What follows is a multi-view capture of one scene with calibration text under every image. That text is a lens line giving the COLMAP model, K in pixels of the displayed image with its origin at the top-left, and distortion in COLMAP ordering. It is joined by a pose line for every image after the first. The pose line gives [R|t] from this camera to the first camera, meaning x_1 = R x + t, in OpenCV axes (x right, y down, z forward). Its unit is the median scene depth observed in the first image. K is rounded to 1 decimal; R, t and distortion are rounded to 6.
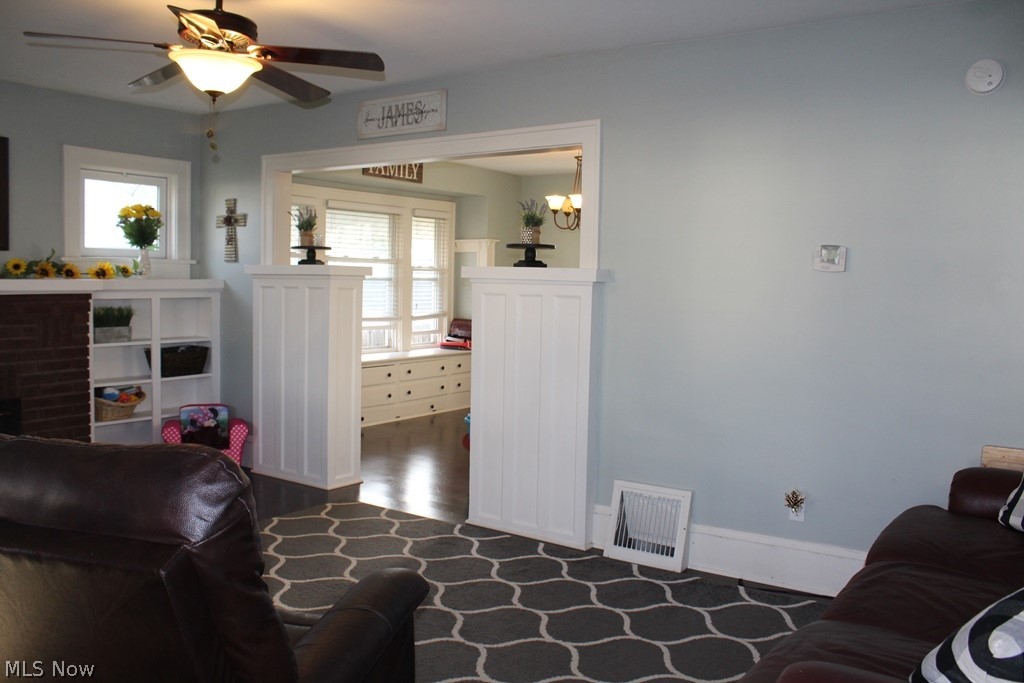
lens RADIAL K [[857.9, 0, 505.1], [0, 857.9, 336.2], [0, 0, 1]] dist [-0.155784, 0.122519]
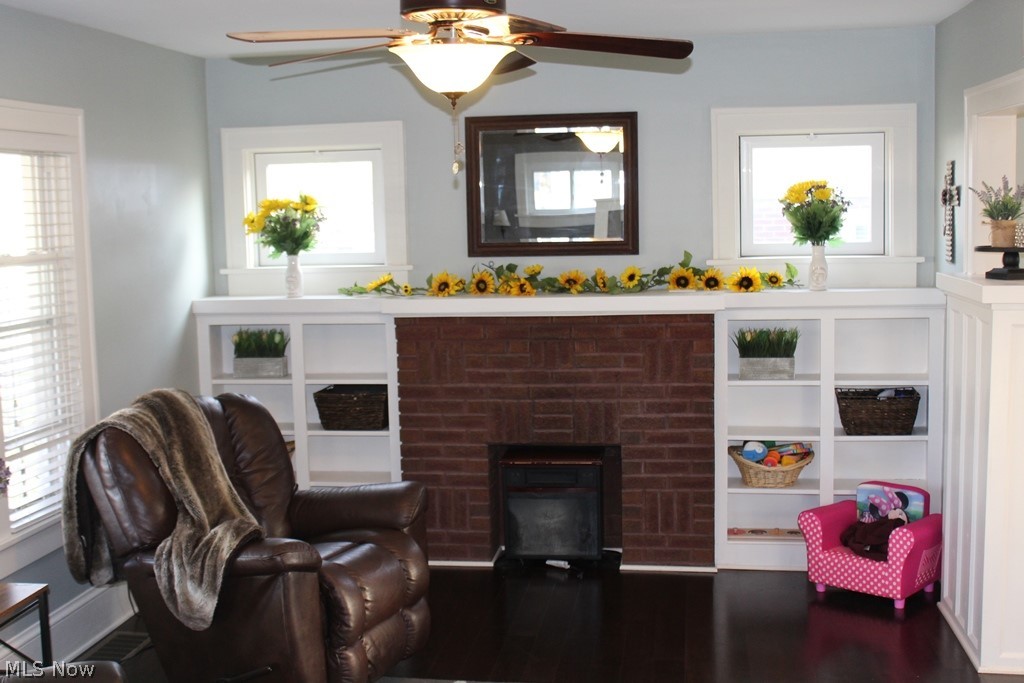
lens RADIAL K [[1246.4, 0, 506.5], [0, 1246.4, 334.0], [0, 0, 1]] dist [-0.031031, 0.000000]
pose [[0.444951, 0.064491, -0.893230, 0.382571], [-0.028562, 0.997918, 0.057821, -0.087121], [0.895099, -0.000215, 0.445866, 0.329710]]
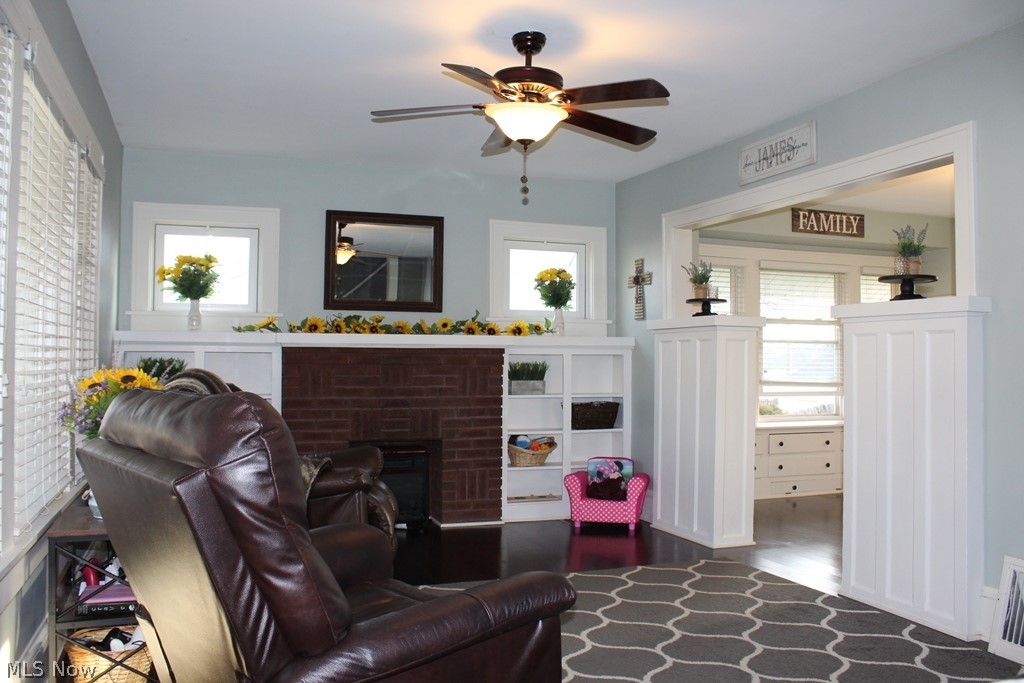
lens RADIAL K [[857.9, 0, 505.7], [0, 857.9, 332.9], [0, 0, 1]] dist [-0.155784, 0.122519]
pose [[0.819640, -0.033031, -0.571926, 0.150579], [-0.028806, 0.994697, -0.098729, 0.039012], [0.572155, 0.097397, 0.814342, 0.063339]]
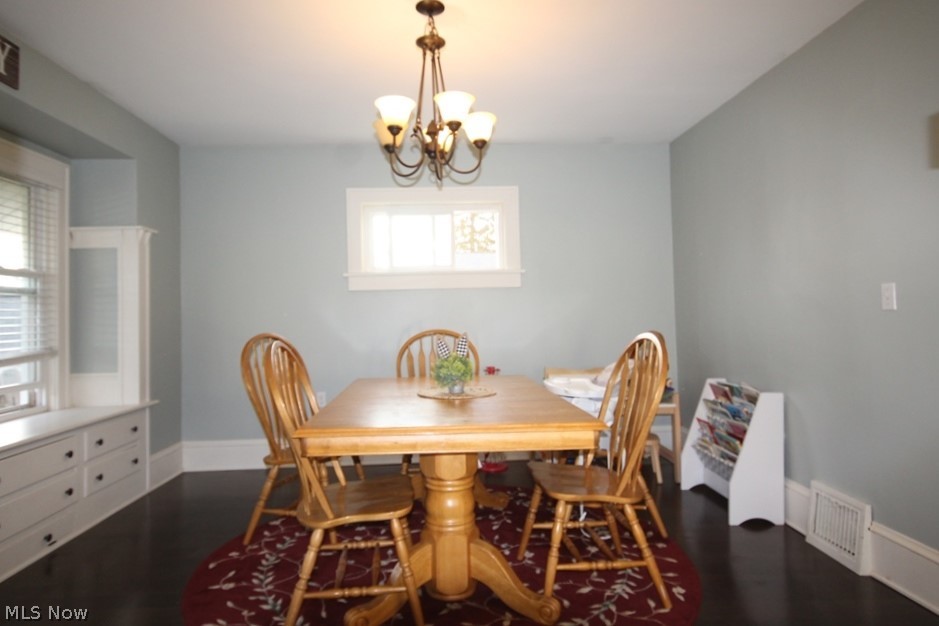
lens RADIAL K [[570.6, 0, 465.0], [0, 570.6, 298.9], [0, 0, 1]] dist [0.014533, 0.000841]
pose [[0.787359, -0.016844, 0.616265, -0.152253], [0.077777, 0.994354, -0.072193, -0.020383], [-0.611569, 0.104773, 0.784223, 0.884192]]
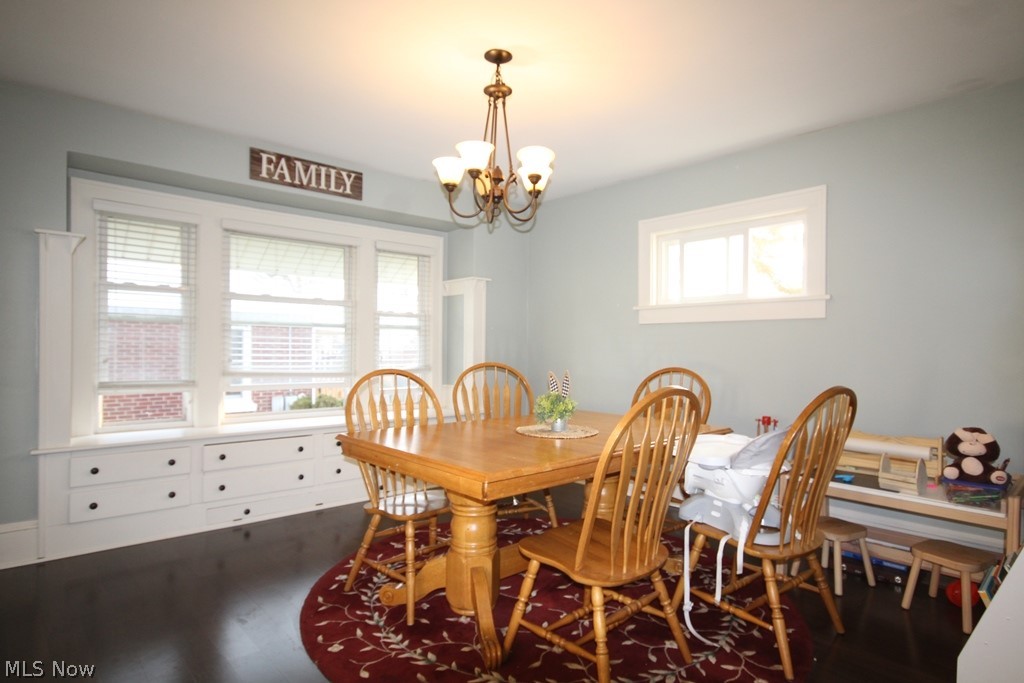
lens RADIAL K [[573.1, 0, 516.2], [0, 573.1, 347.5], [0, 0, 1]] dist [0.002217, -0.000038]
pose [[0.975874, -0.011446, -0.218033, 0.229682], [-0.003722, 0.997608, -0.069028, -0.013429], [0.218301, 0.068174, 0.973497, 0.792644]]
